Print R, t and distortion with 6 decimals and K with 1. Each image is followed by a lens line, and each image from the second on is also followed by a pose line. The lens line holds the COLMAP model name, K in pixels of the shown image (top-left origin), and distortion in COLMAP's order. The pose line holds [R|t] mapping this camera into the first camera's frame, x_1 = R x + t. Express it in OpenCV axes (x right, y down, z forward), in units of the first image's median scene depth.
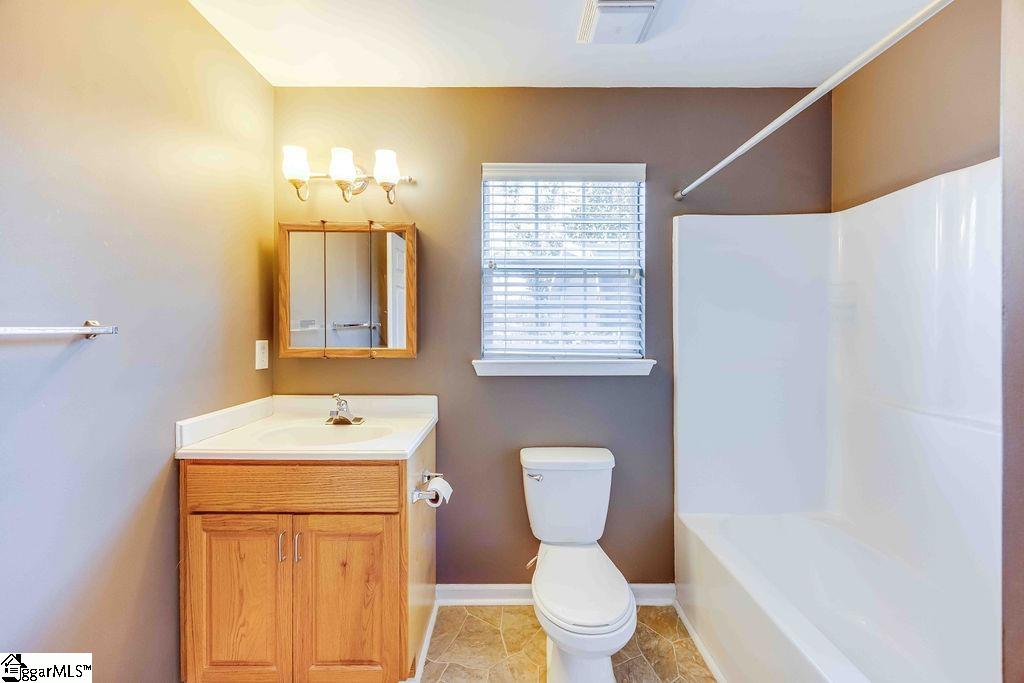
lens RADIAL K [[395.8, 0, 513.1], [0, 395.8, 330.7], [0, 0, 1]] dist [-0.000050, 0.001139]
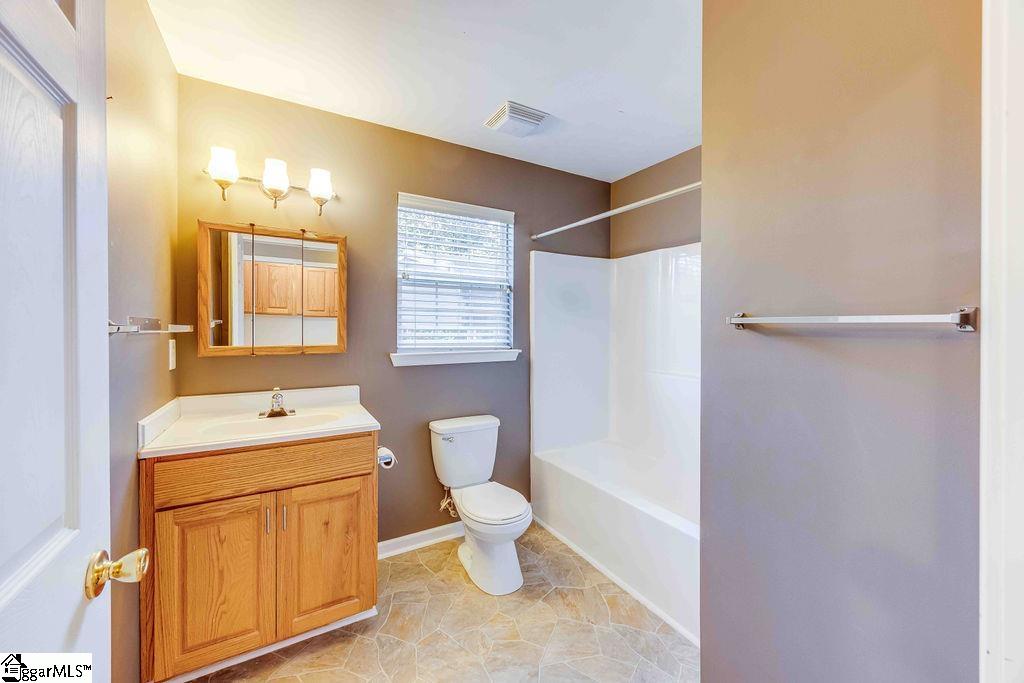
lens RADIAL K [[395.8, 0, 505.2], [0, 395.8, 335.4], [0, 0, 1]] dist [-0.000050, 0.001139]
pose [[0.868497, -0.008784, 0.495616, -0.420310], [0.003981, 0.999934, 0.010745, 0.007251], [-0.495678, -0.007359, 0.868475, -0.235920]]
